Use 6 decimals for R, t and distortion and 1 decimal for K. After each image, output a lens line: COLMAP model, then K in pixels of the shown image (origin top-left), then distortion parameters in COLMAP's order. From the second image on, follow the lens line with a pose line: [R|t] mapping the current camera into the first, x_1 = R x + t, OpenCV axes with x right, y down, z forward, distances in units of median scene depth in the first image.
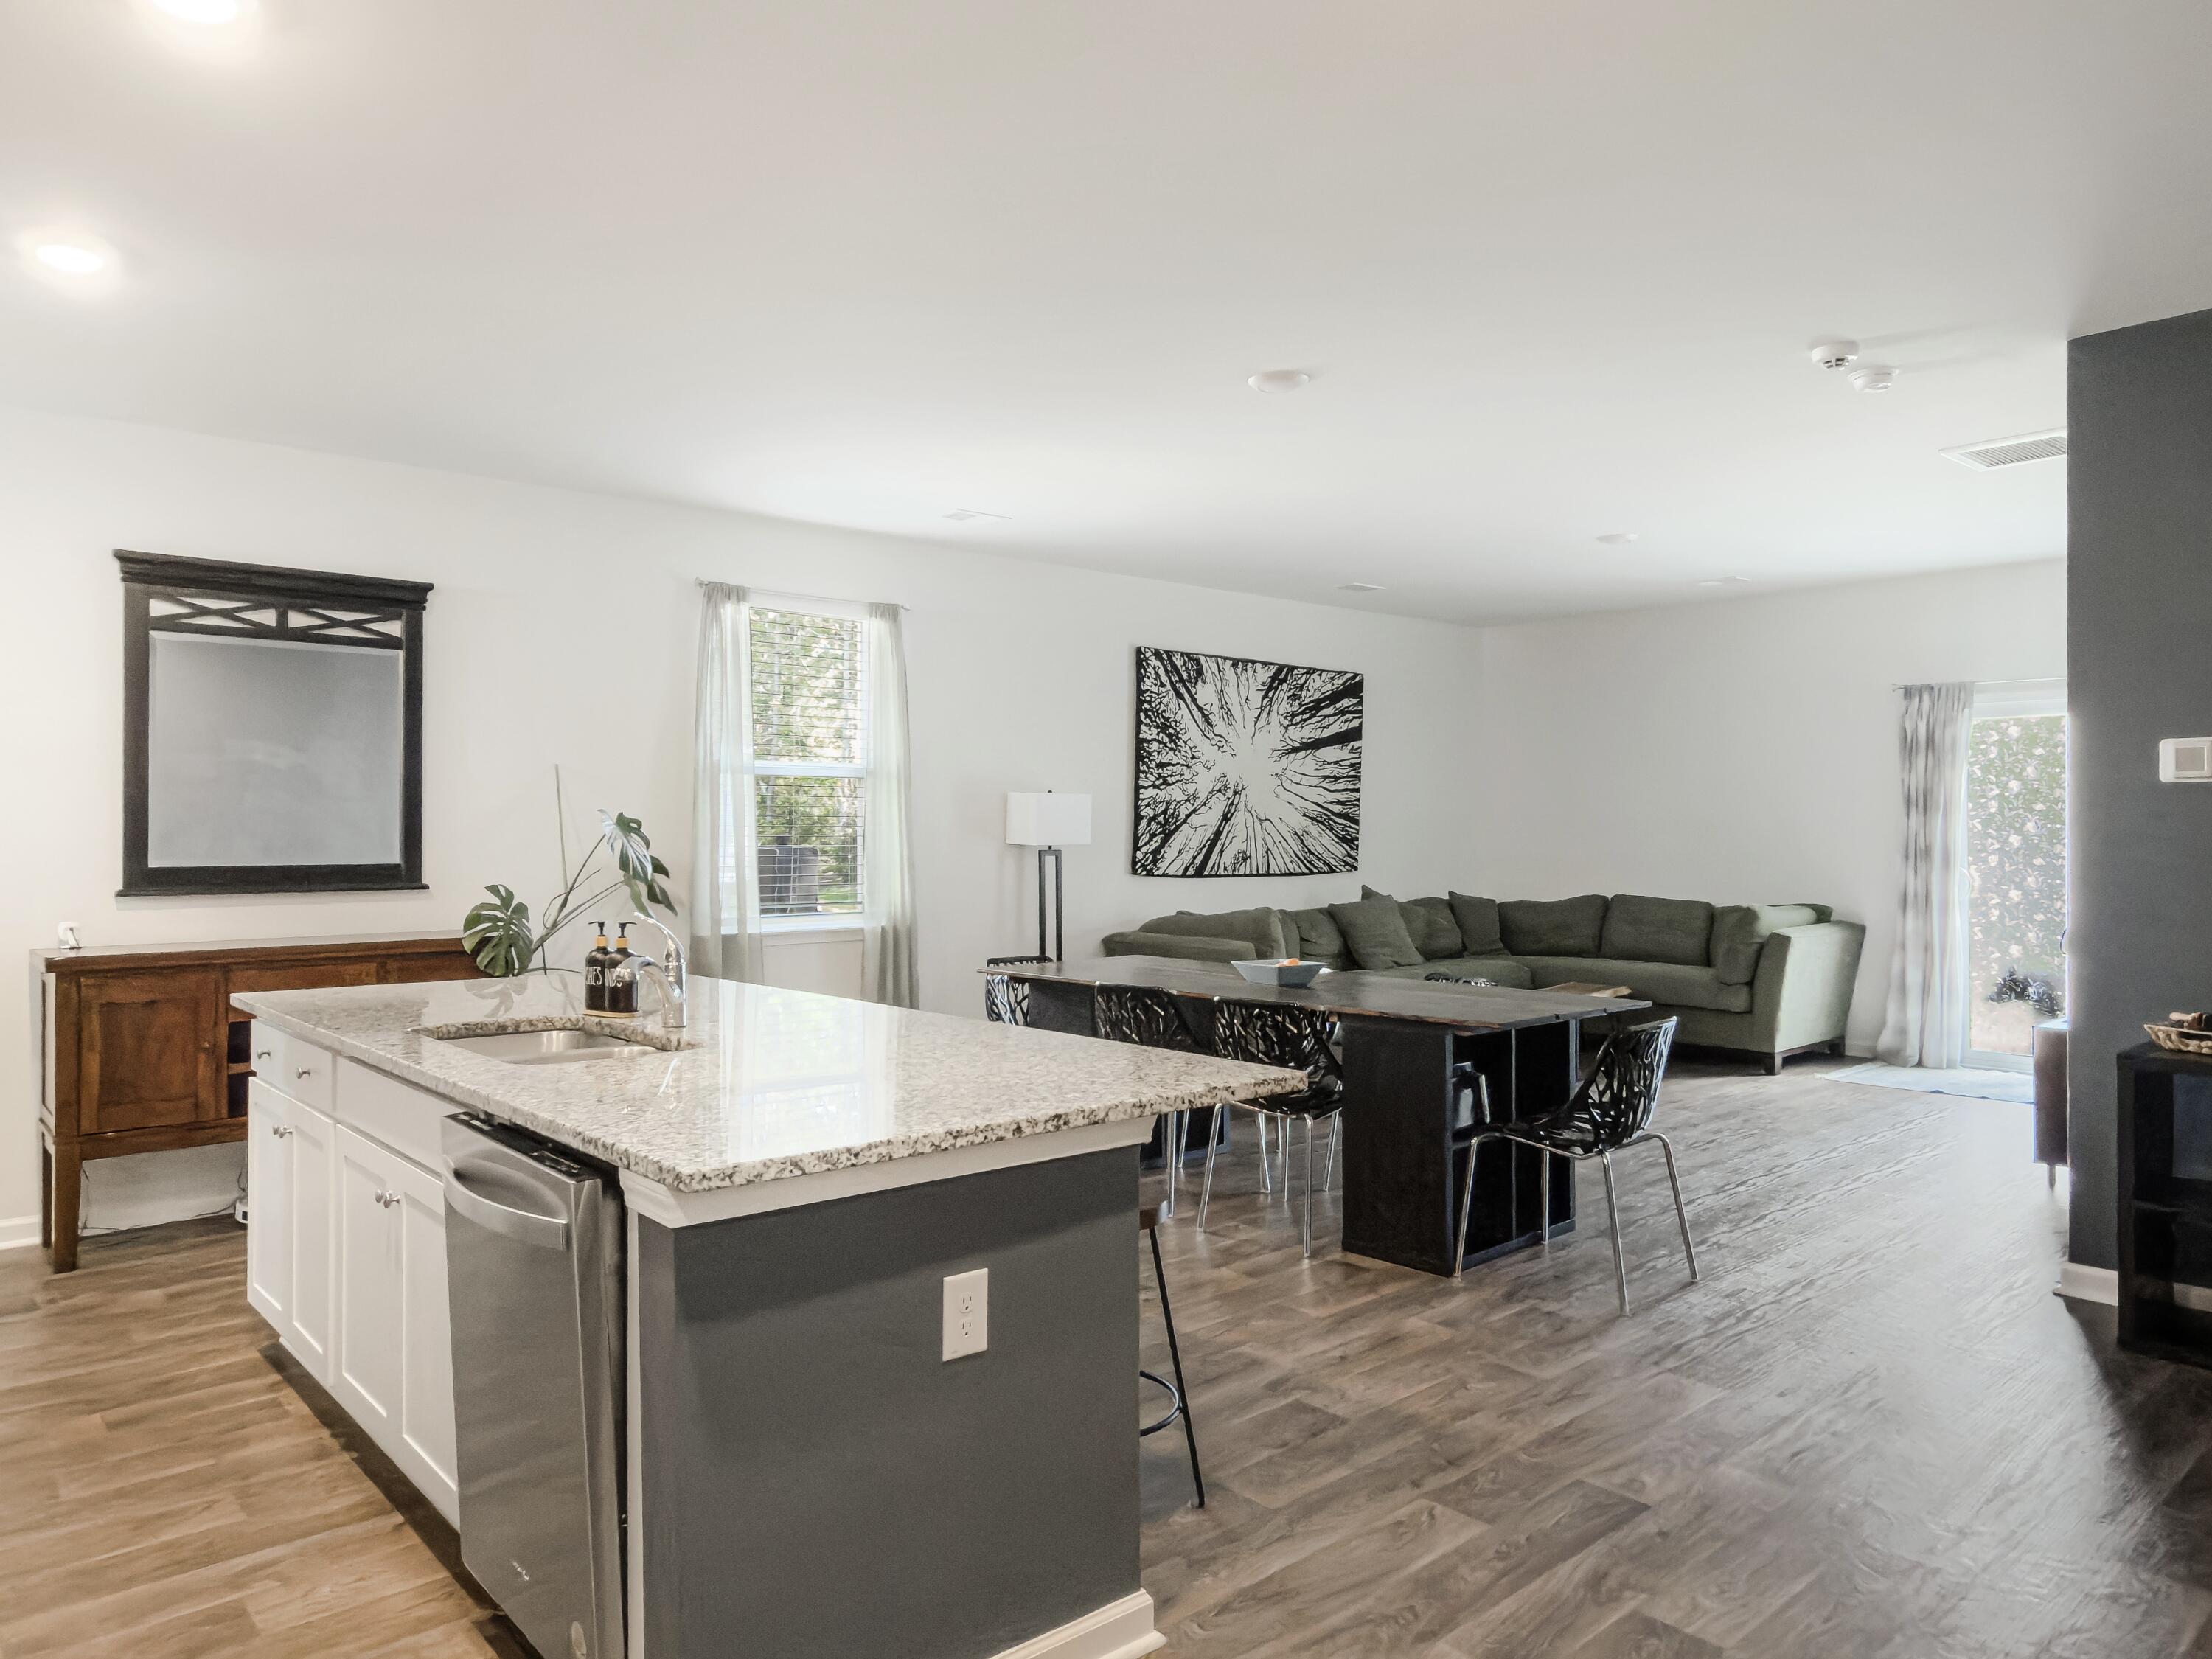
lens RADIAL K [[1462.5, 0, 1112.2], [0, 1462.5, 839.4], [0, 0, 1]] dist [-0.007292, -0.000354]
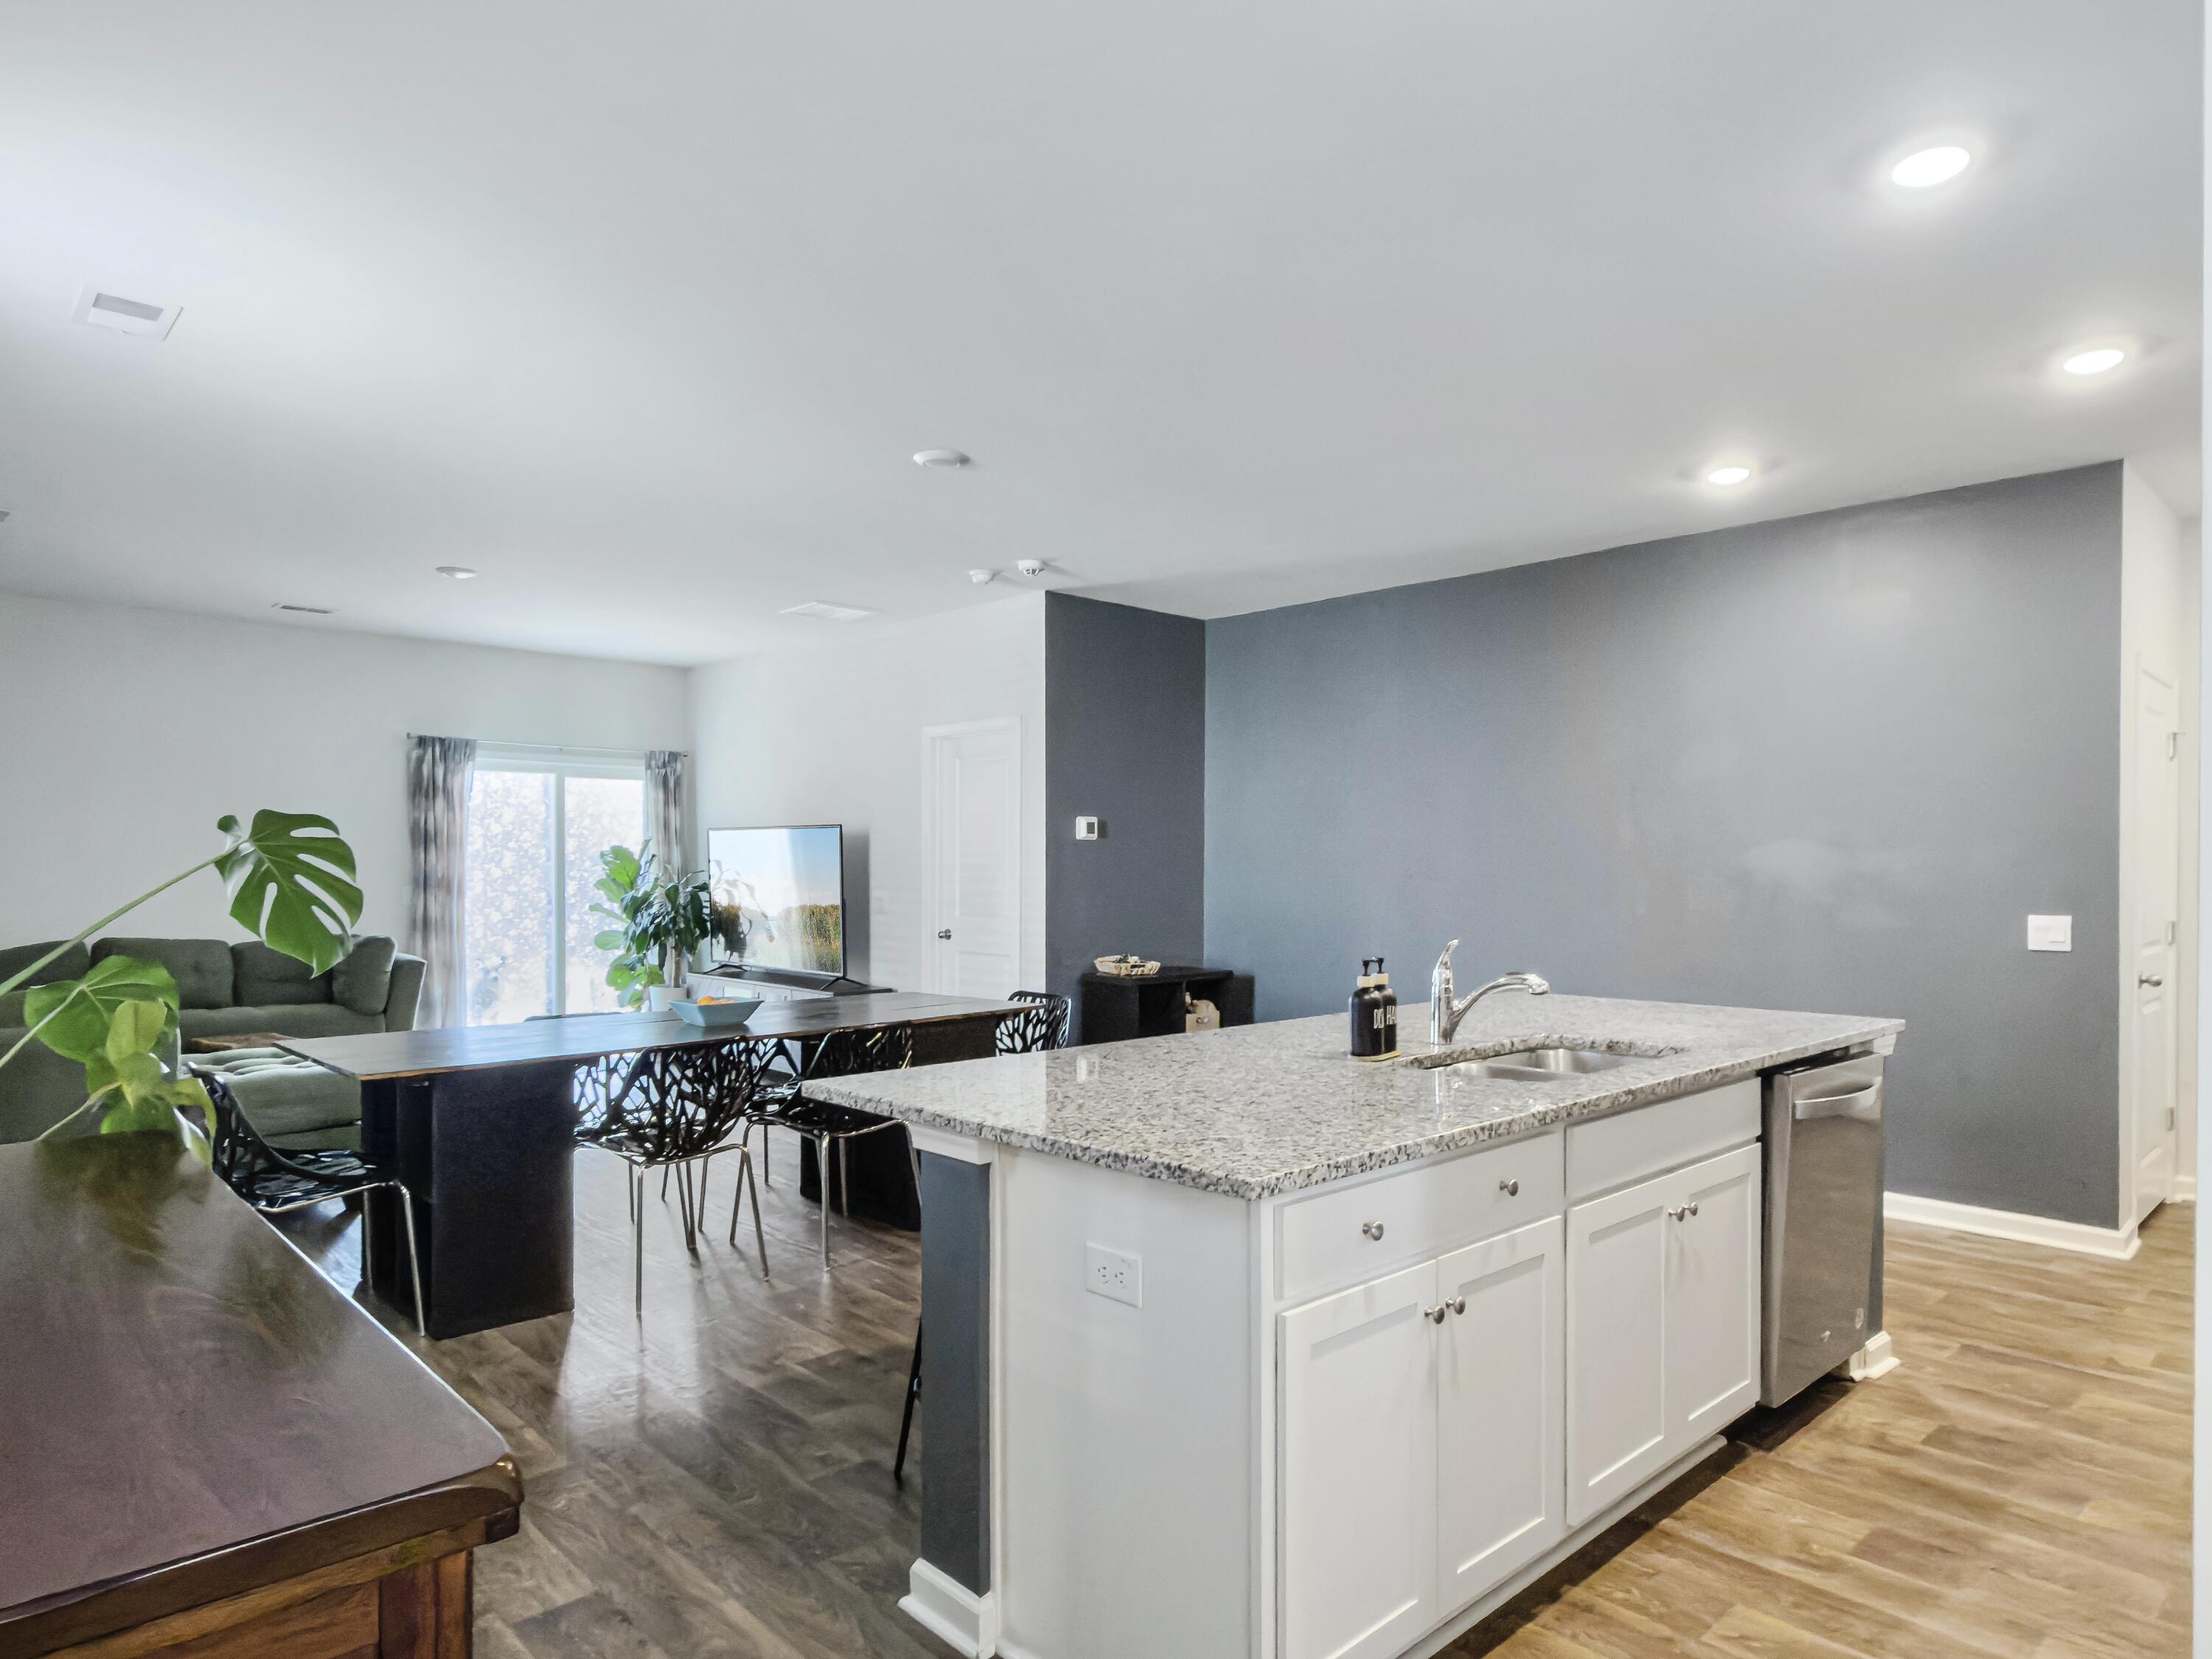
lens RADIAL K [[1325.7, 0, 1106.4], [0, 1325.7, 840.4], [0, 0, 1]] dist [0.008380, 0.000762]
pose [[-0.021997, 0.017838, 0.999599, -0.832601], [0.002332, 0.999839, -0.017791, -0.007172], [-0.999755, 0.001940, -0.022035, 0.816410]]
